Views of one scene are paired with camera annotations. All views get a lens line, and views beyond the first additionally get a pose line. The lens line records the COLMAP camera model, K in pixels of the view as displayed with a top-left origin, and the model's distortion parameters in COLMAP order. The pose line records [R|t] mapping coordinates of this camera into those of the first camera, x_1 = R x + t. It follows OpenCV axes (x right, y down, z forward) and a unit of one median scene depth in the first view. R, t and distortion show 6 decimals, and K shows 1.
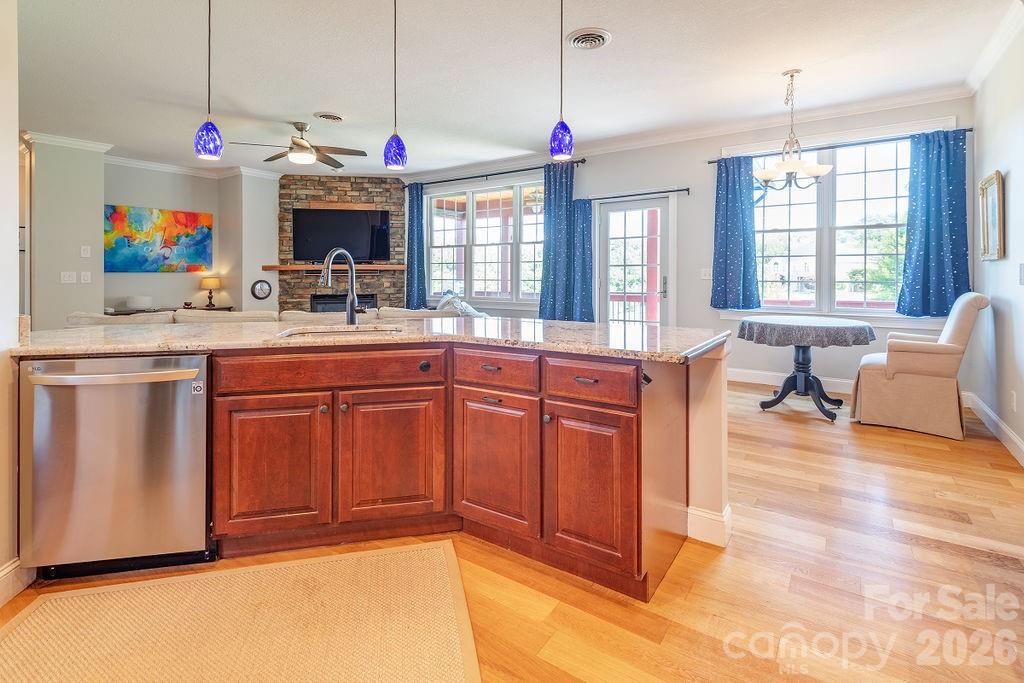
lens RADIAL K [[482.7, 0, 513.9], [0, 482.7, 272.8], [0, 0, 1]] dist [-0.000716, -0.000076]
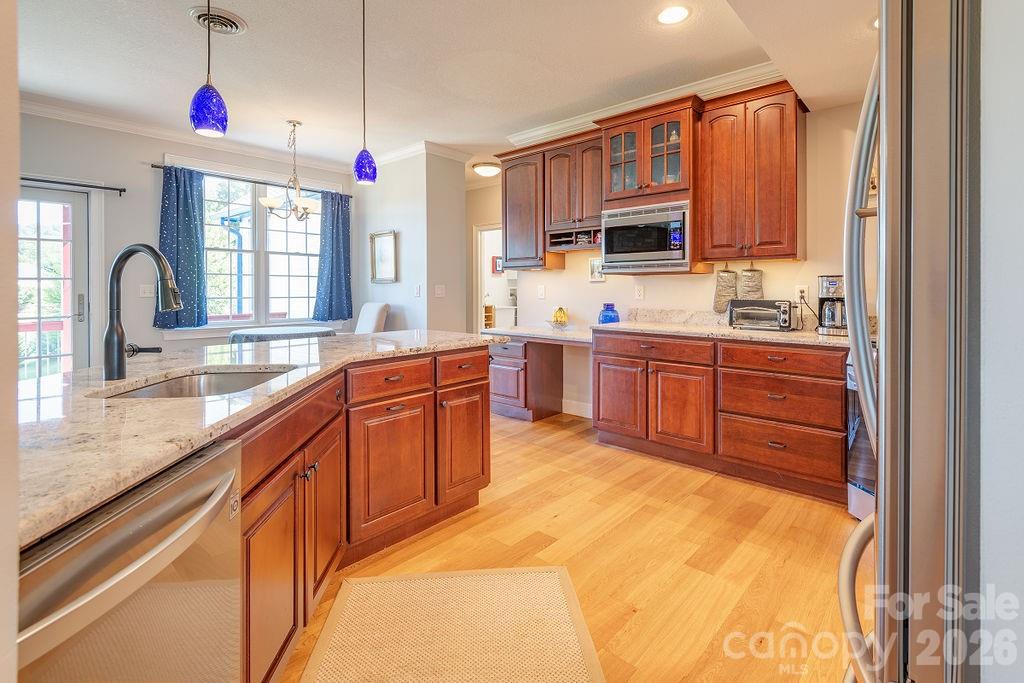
lens RADIAL K [[482.6, 0, 512.0], [0, 482.6, 294.4], [0, 0, 1]] dist [0.001700, 0.000124]
pose [[0.136944, -0.005529, 0.990563, -0.478763], [-0.002872, 0.999978, 0.005978, 0.002217], [-0.990575, -0.003663, 0.136925, 0.266734]]
